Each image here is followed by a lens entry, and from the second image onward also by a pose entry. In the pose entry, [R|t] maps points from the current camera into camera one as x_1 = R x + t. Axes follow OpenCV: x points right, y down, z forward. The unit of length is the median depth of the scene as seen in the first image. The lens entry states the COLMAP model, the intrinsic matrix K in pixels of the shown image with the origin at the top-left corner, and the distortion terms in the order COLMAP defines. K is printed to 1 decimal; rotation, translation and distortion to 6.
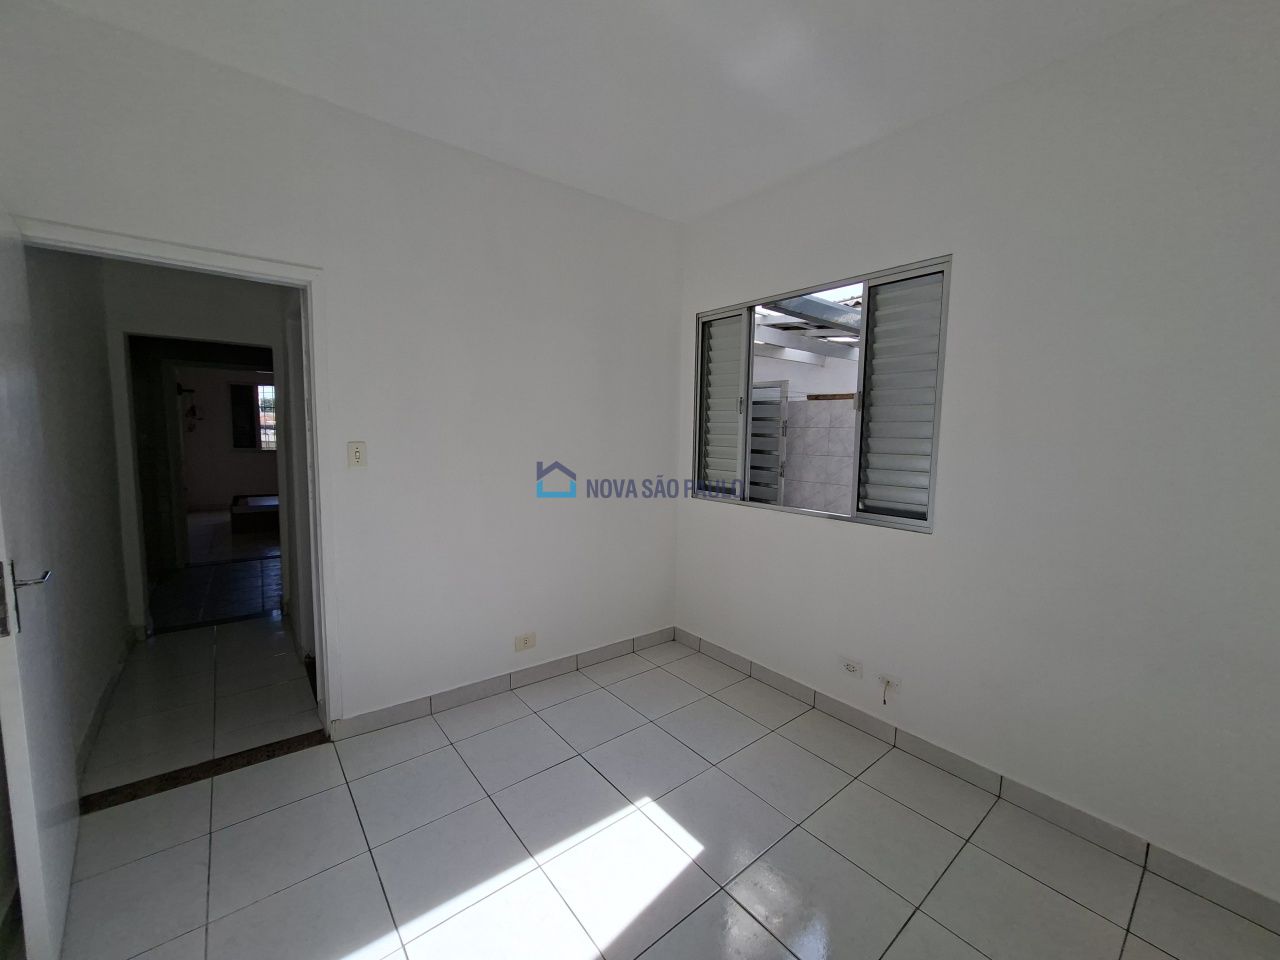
lens RADIAL K [[504.9, 0, 640.0], [0, 504.9, 480.0], [0, 0, 1]] dist [0.001547, 0.000141]
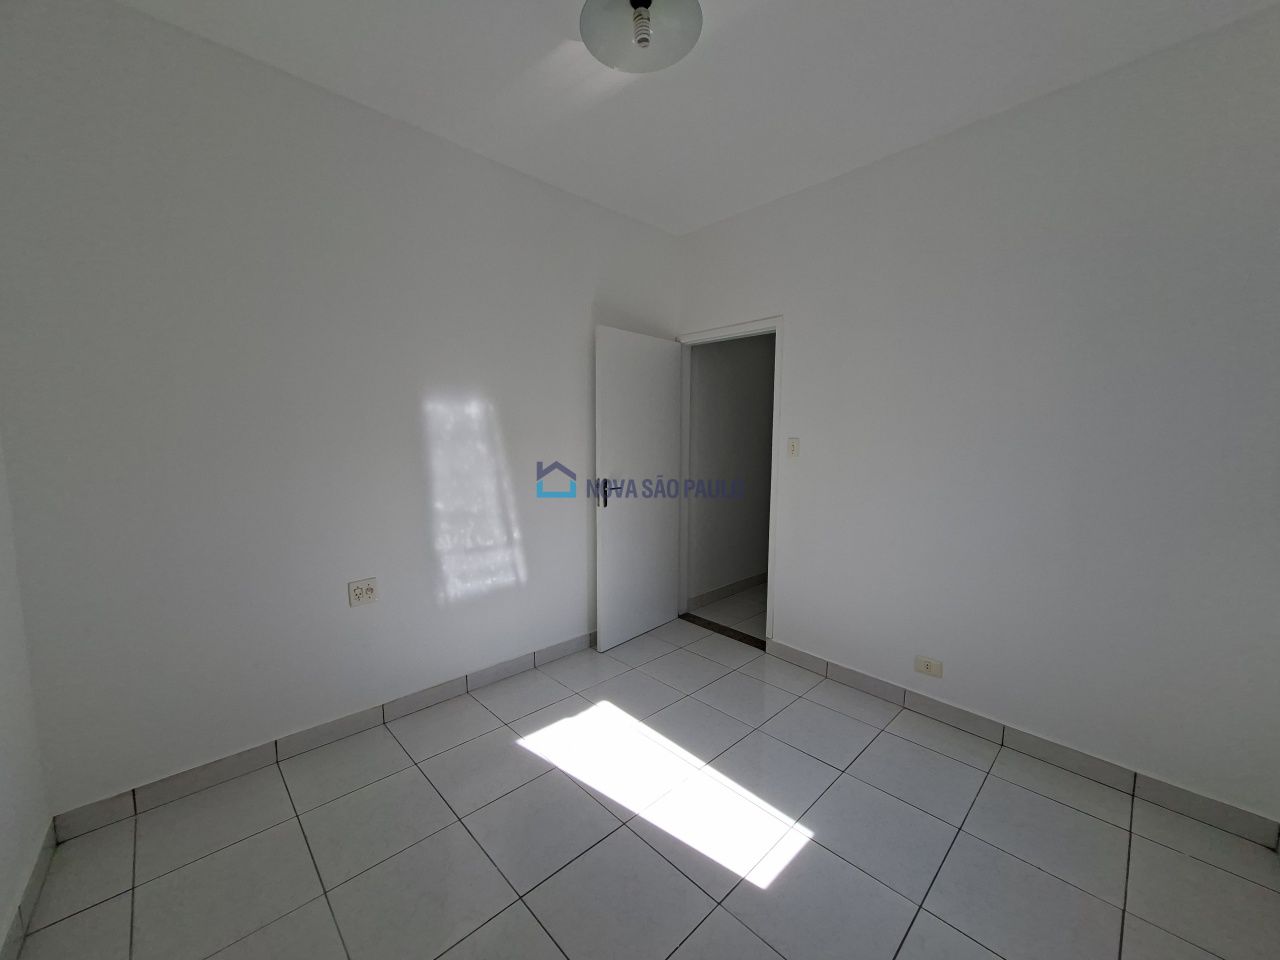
lens RADIAL K [[504.9, 0, 640.0], [0, 504.9, 480.0], [0, 0, 1]] dist [0.001547, 0.000141]
pose [[0.082647, 0.078849, -0.993455, 0.736089], [-0.092736, 0.993148, 0.071110, -0.023660], [0.992255, 0.086252, 0.089392, 0.504260]]
